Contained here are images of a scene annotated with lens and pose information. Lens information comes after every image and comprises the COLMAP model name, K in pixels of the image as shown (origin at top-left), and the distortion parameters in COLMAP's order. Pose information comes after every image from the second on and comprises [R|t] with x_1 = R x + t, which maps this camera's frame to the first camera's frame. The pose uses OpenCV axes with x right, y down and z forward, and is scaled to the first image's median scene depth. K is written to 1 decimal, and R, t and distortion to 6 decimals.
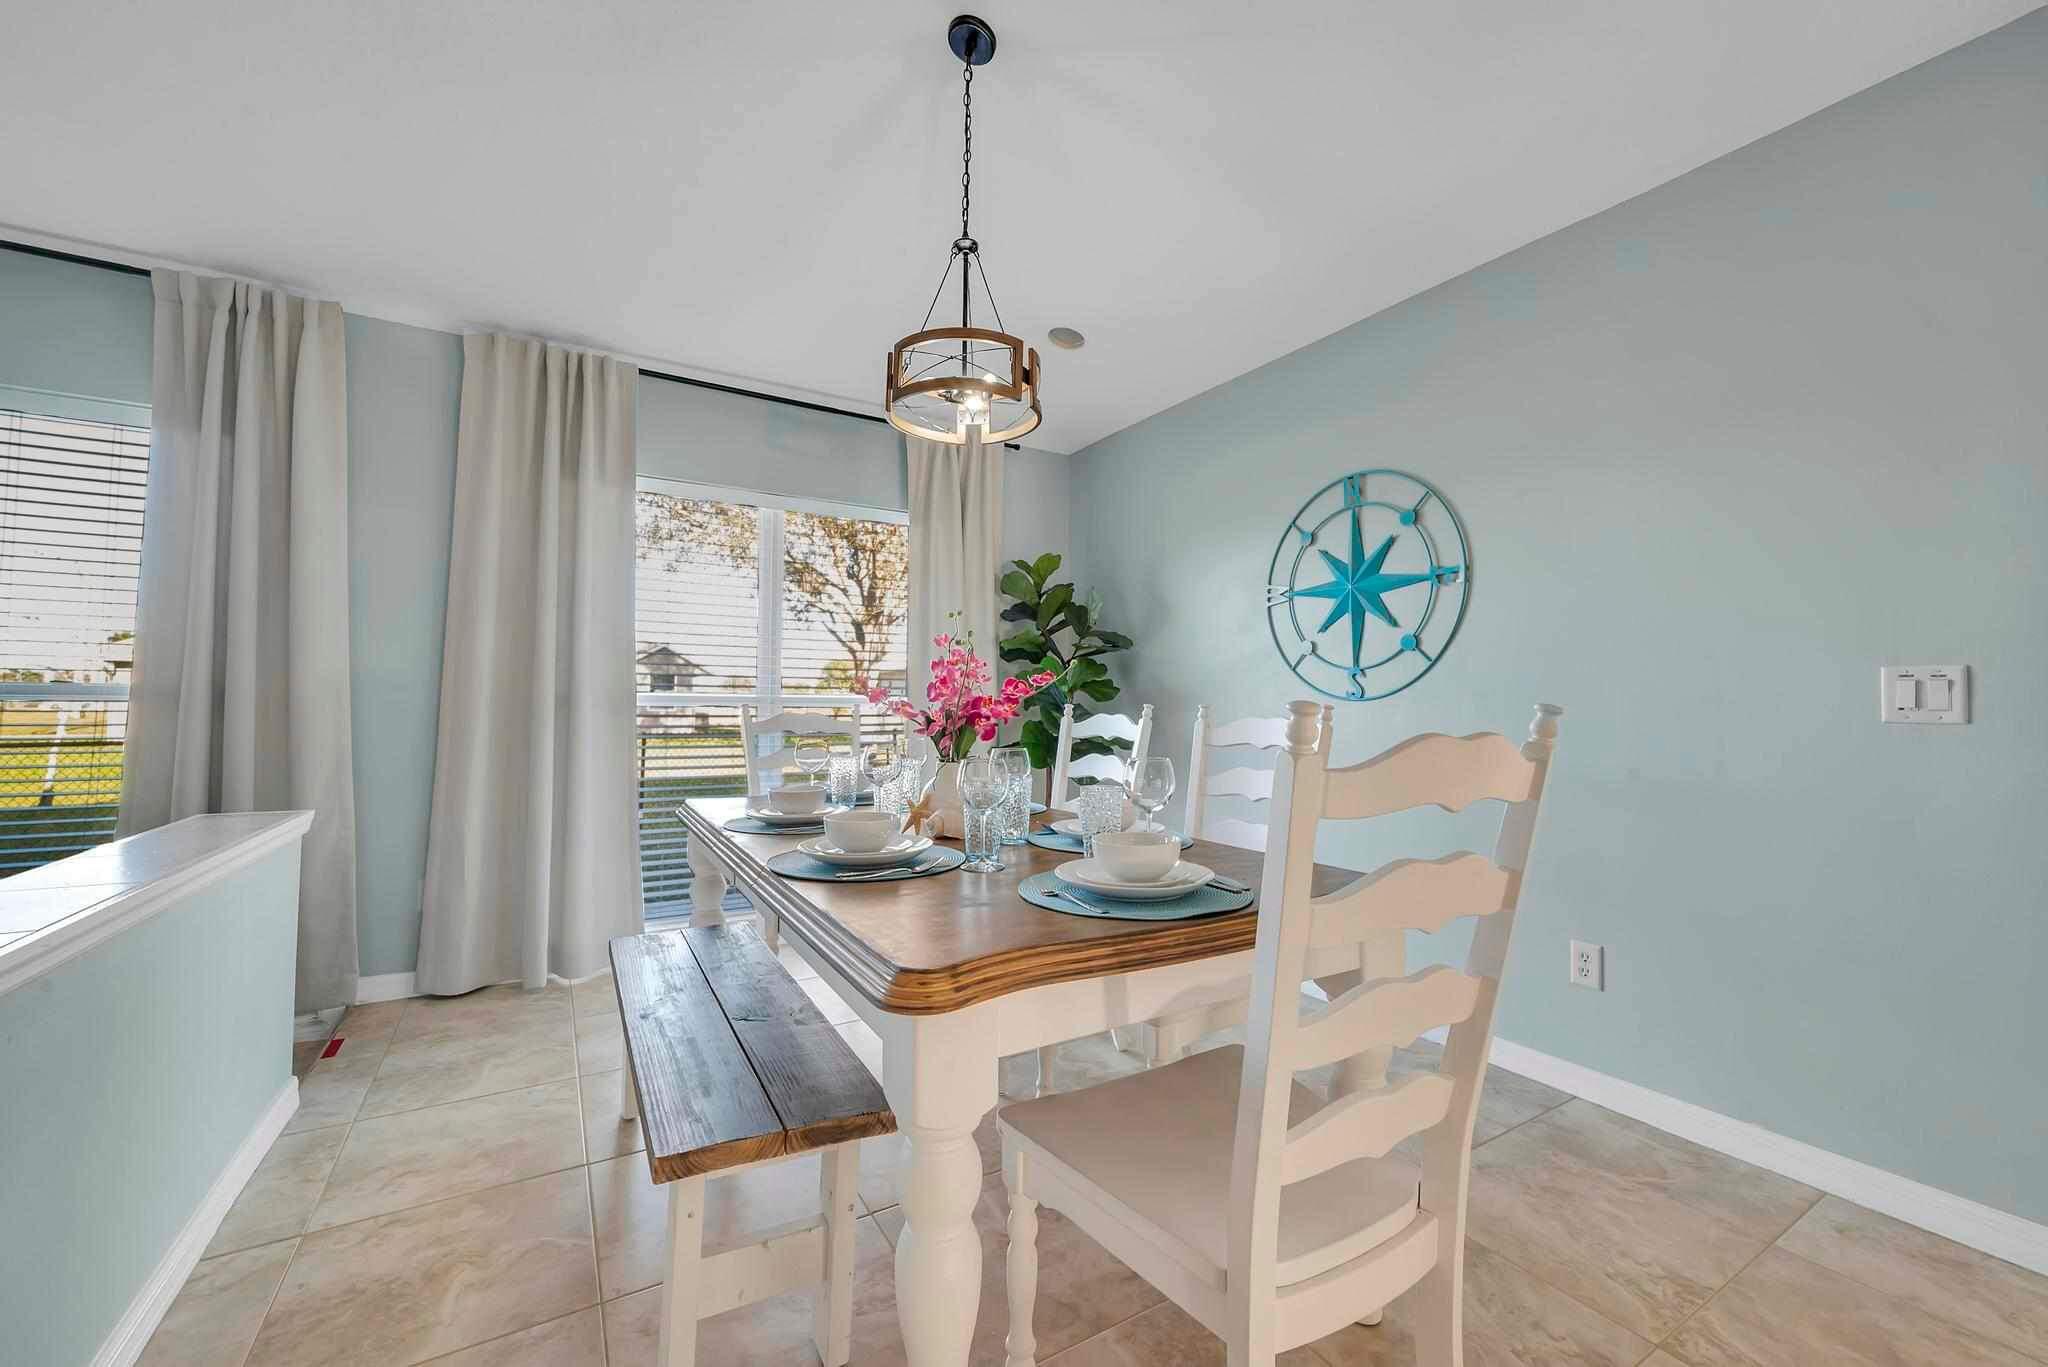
lens RADIAL K [[802.3, 0, 1016.3], [0, 802.3, 676.6], [0, 0, 1]] dist [-0.001267, -0.000089]
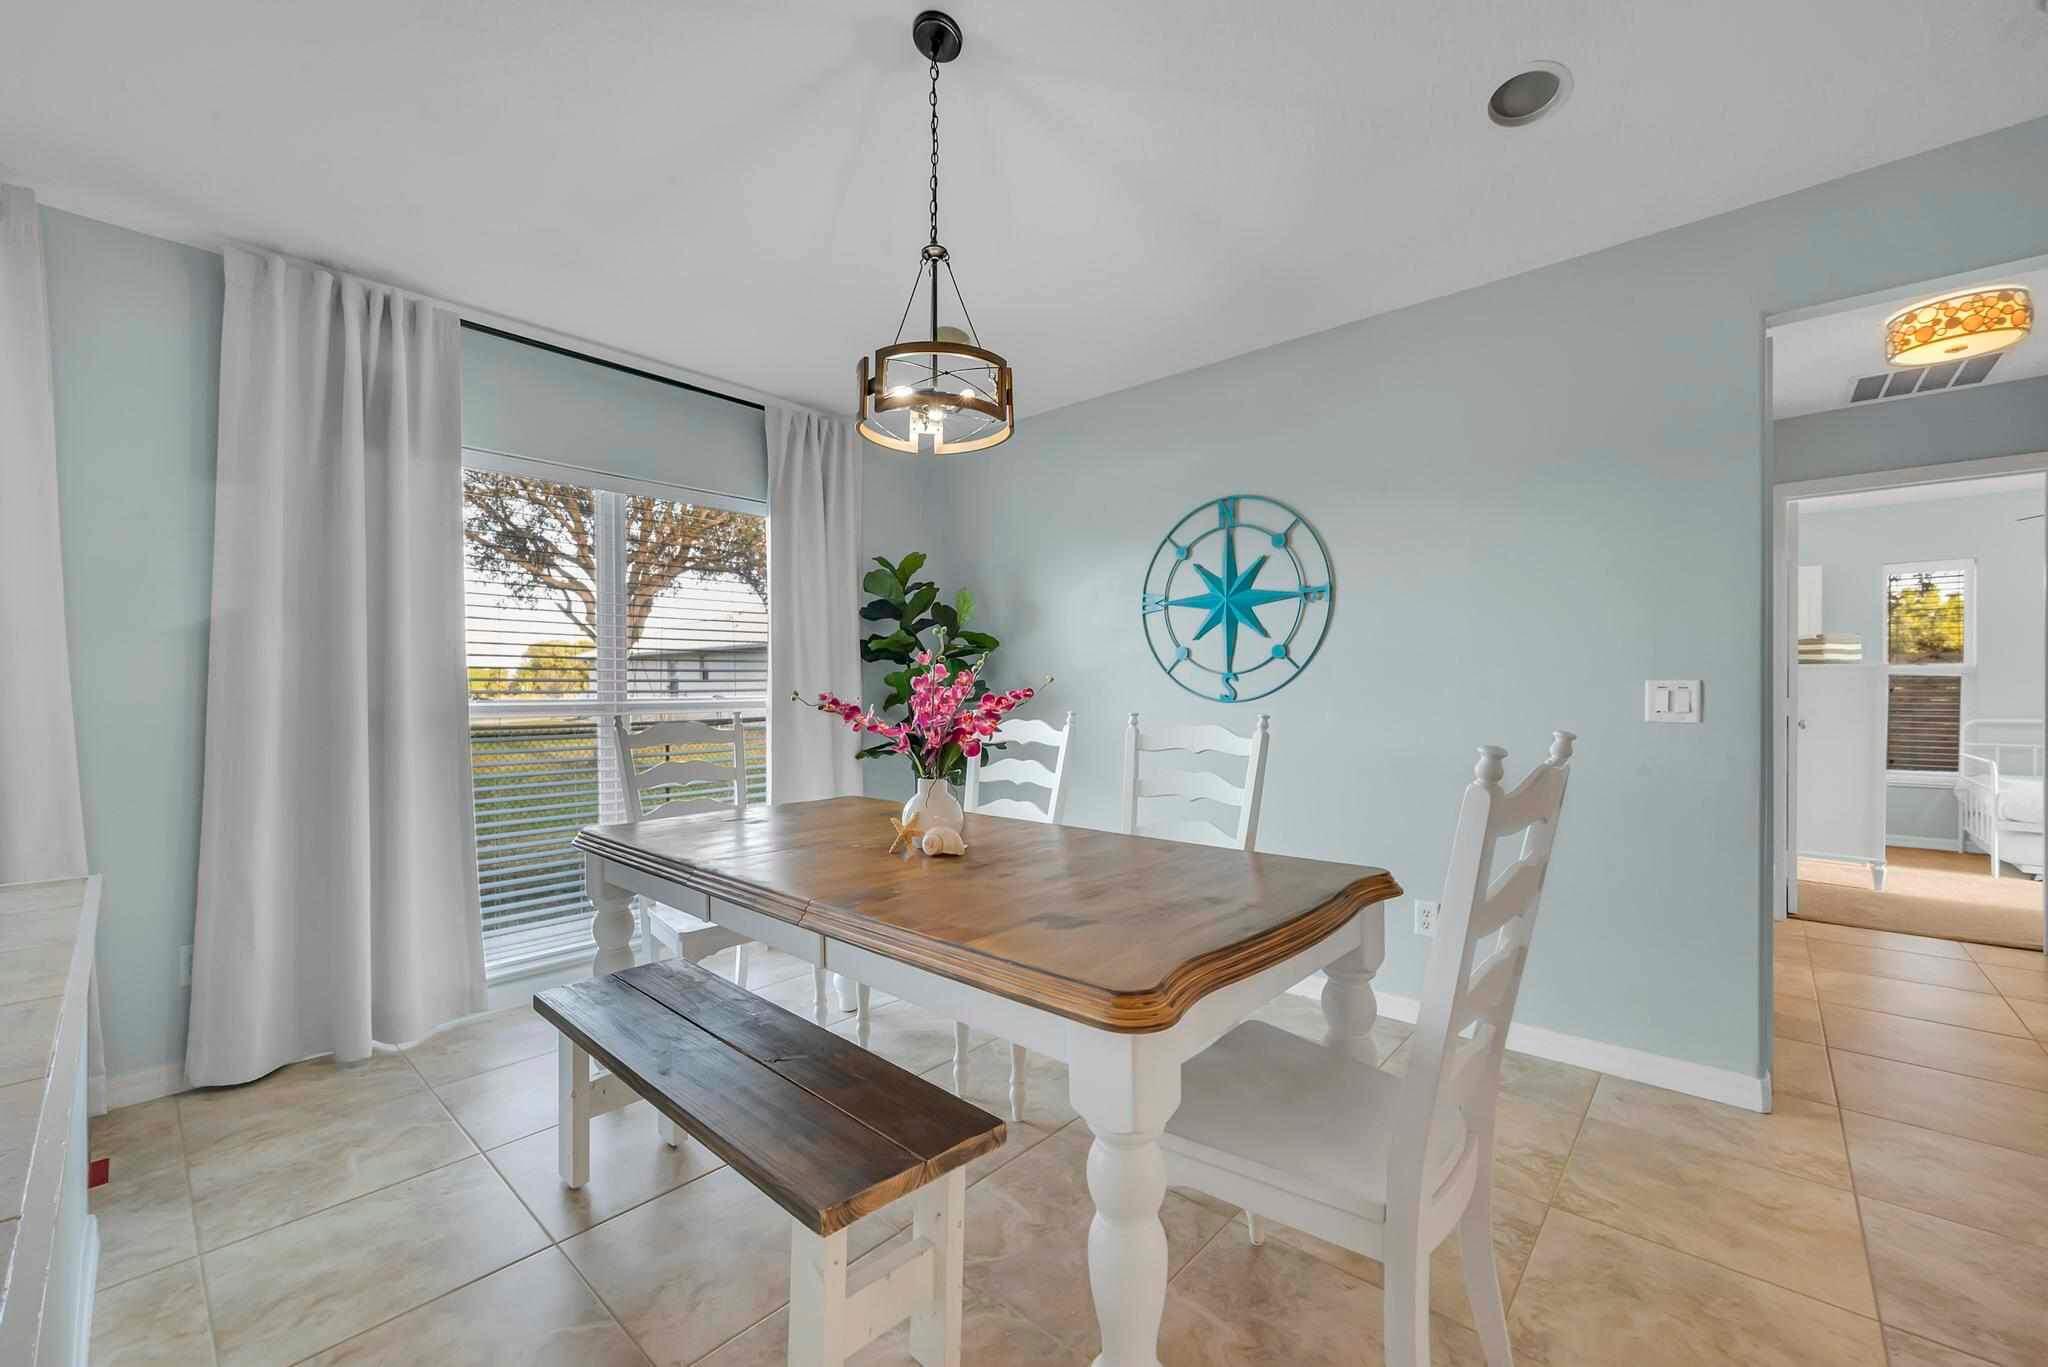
lens RADIAL K [[821.8, 0, 1001.6], [0, 821.8, 691.0], [0, 0, 1]] dist [-0.000429, -0.000230]
pose [[0.957881, -0.013188, 0.286861, -0.211292], [0.002535, 0.999294, 0.037476, -0.029827], [-0.287153, -0.035170, 0.957239, -0.001894]]
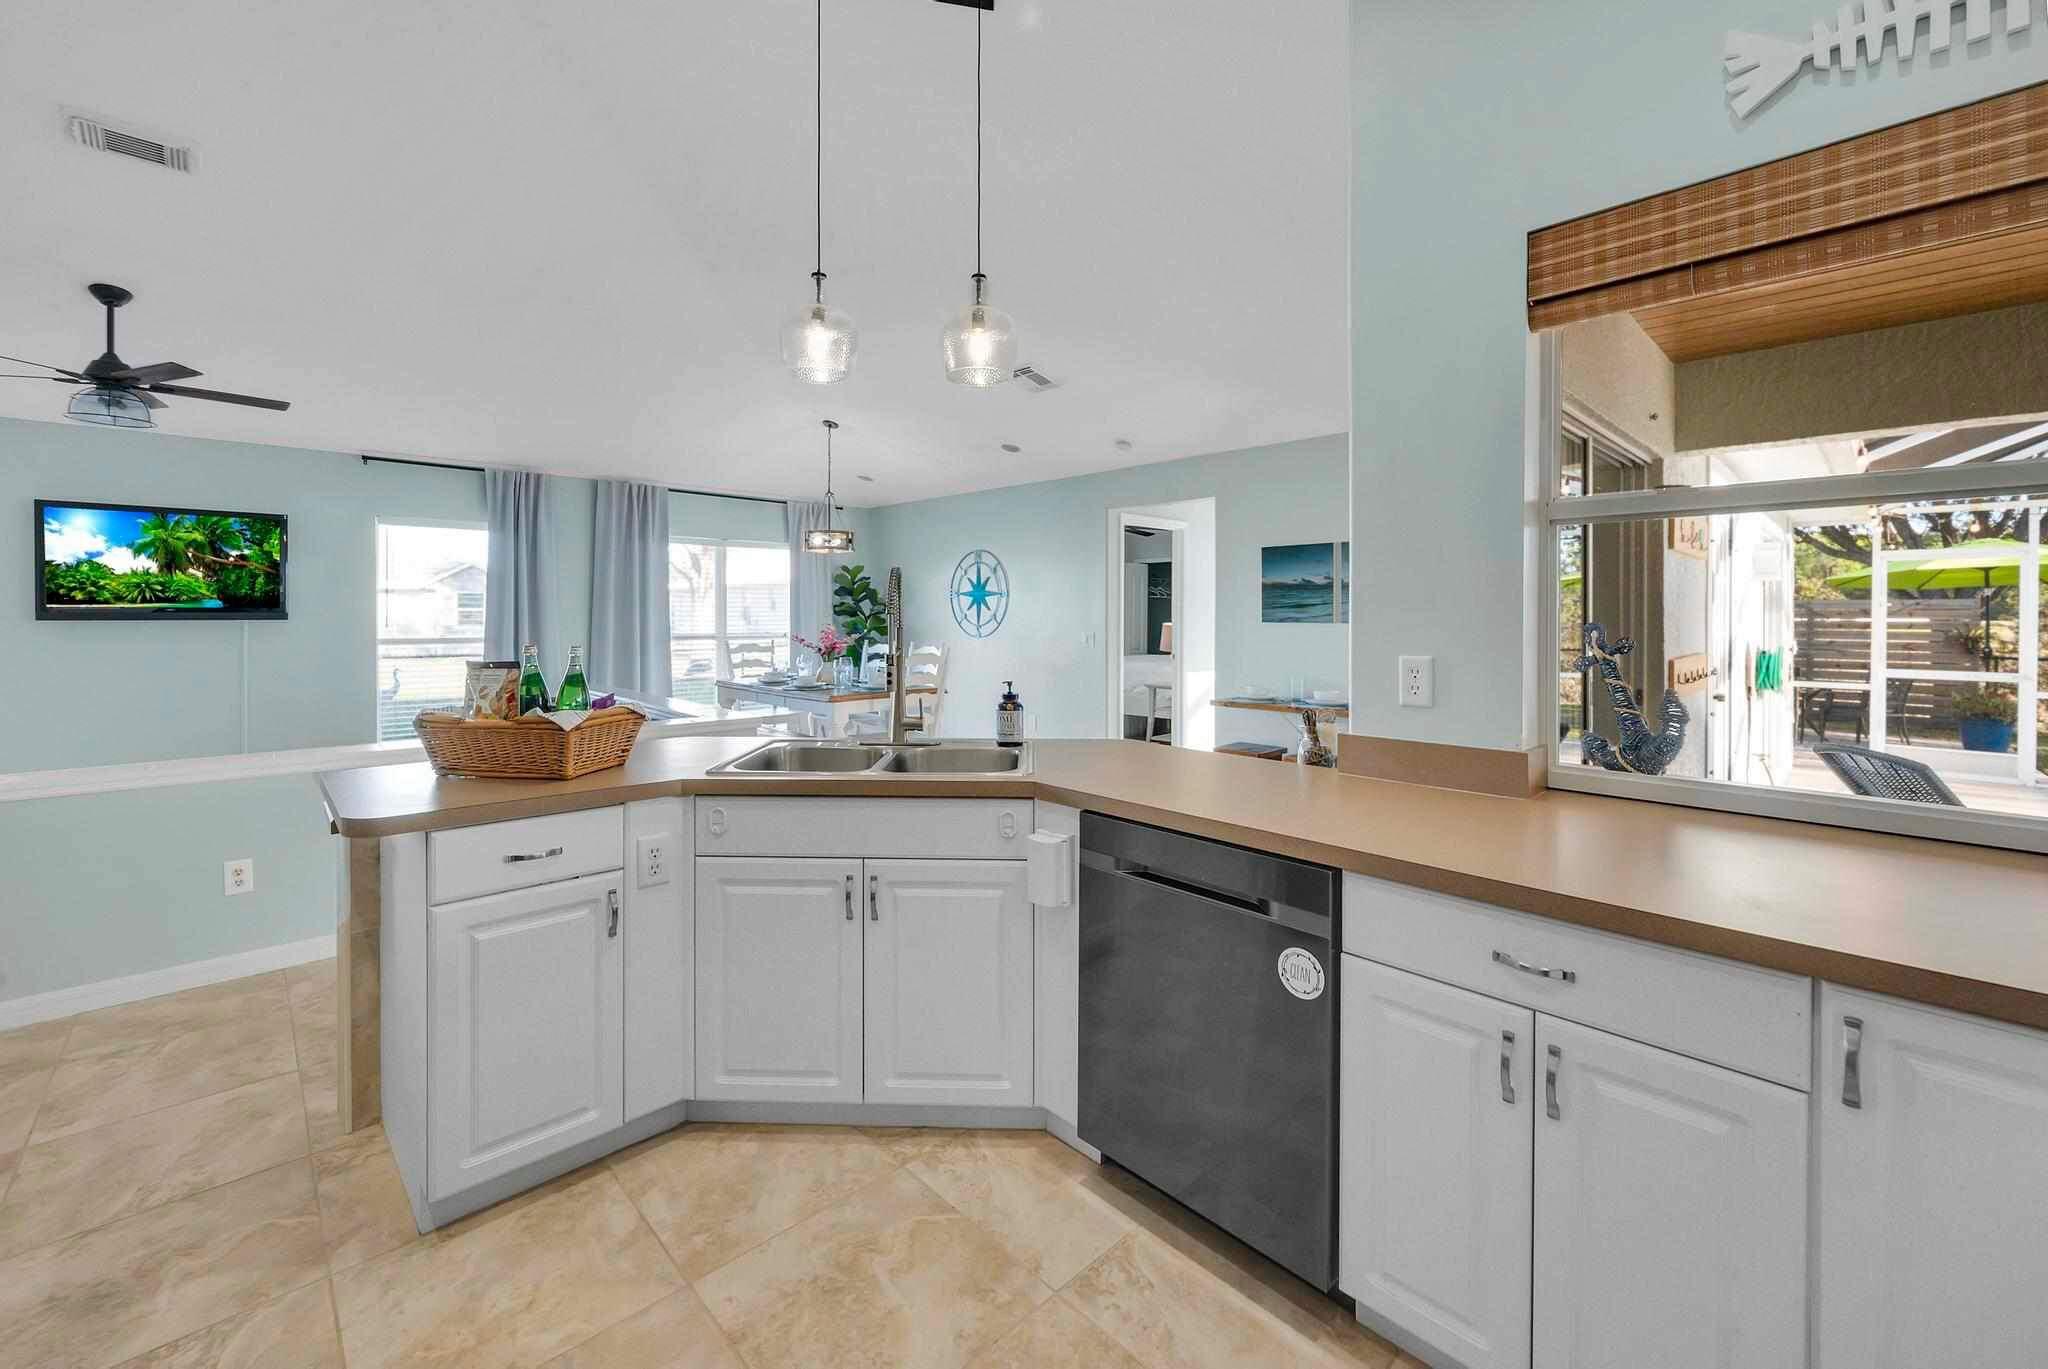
lens RADIAL K [[827.8, 0, 1009.7], [0, 827.8, 619.4], [0, 0, 1]] dist [-0.001130, -0.000015]
pose [[0.975595, -0.006633, 0.219476, -0.067312], [-0.002194, 0.999199, 0.039952, -0.139949], [-0.219565, -0.039459, 0.974800, -1.675065]]
